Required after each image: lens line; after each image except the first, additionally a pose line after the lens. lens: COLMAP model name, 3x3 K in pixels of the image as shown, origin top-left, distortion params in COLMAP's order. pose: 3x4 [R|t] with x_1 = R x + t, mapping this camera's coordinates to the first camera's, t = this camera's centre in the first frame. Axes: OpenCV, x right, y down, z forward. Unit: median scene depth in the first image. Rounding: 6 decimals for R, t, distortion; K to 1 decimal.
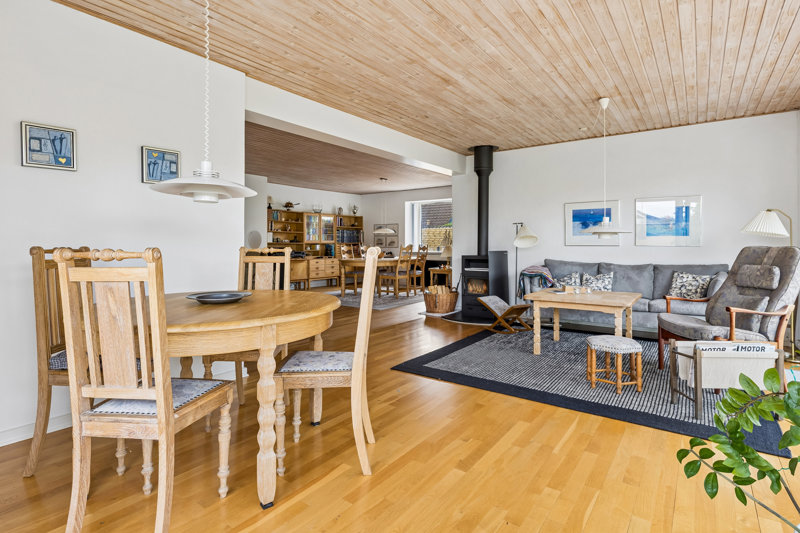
lens RADIAL K [[415.5, 0, 398.1], [0, 415.5, 251.4], [0, 0, 1]] dist [-0.001129, 0.000398]
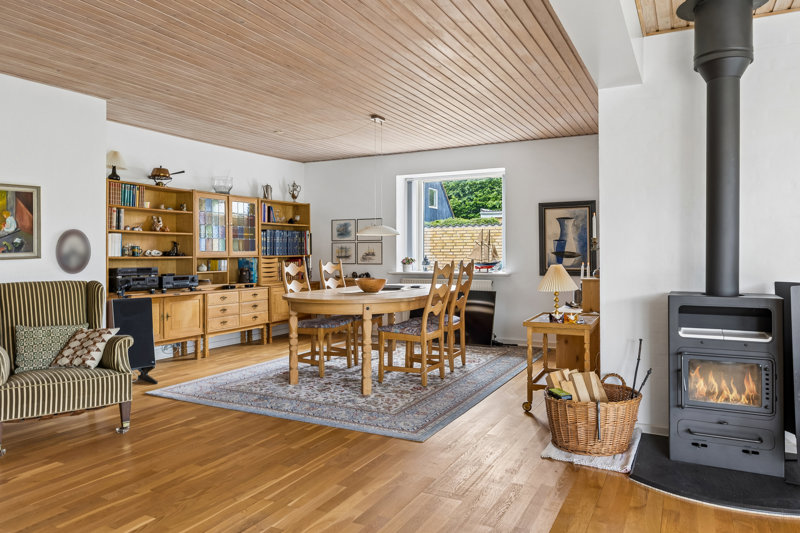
lens RADIAL K [[558.7, 0, 395.8], [0, 558.7, 255.3], [0, 0, 1]] dist [-0.003060, -0.001710]
pose [[0.989279, -0.004949, 0.145952, -0.093214], [0.006983, 0.999885, -0.013427, -0.011963], [-0.145869, 0.014303, 0.989201, 0.343675]]
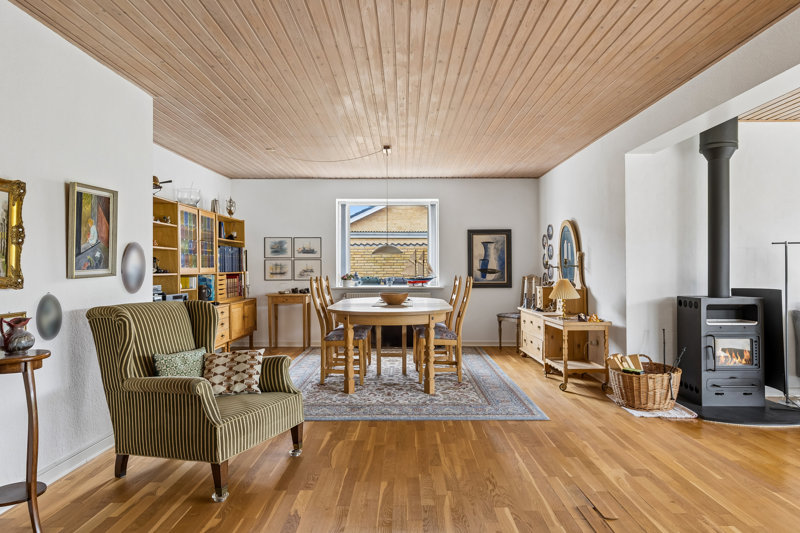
lens RADIAL K [[511.2, 0, 401.3], [0, 511.2, 265.6], [0, 0, 1]] dist [0.018530, -0.007027]
pose [[0.802193, 0.001479, 0.597063, -0.355668], [0.013105, 0.999712, -0.020084, -0.014812], [-0.596921, 0.023935, 0.801943, 0.429211]]
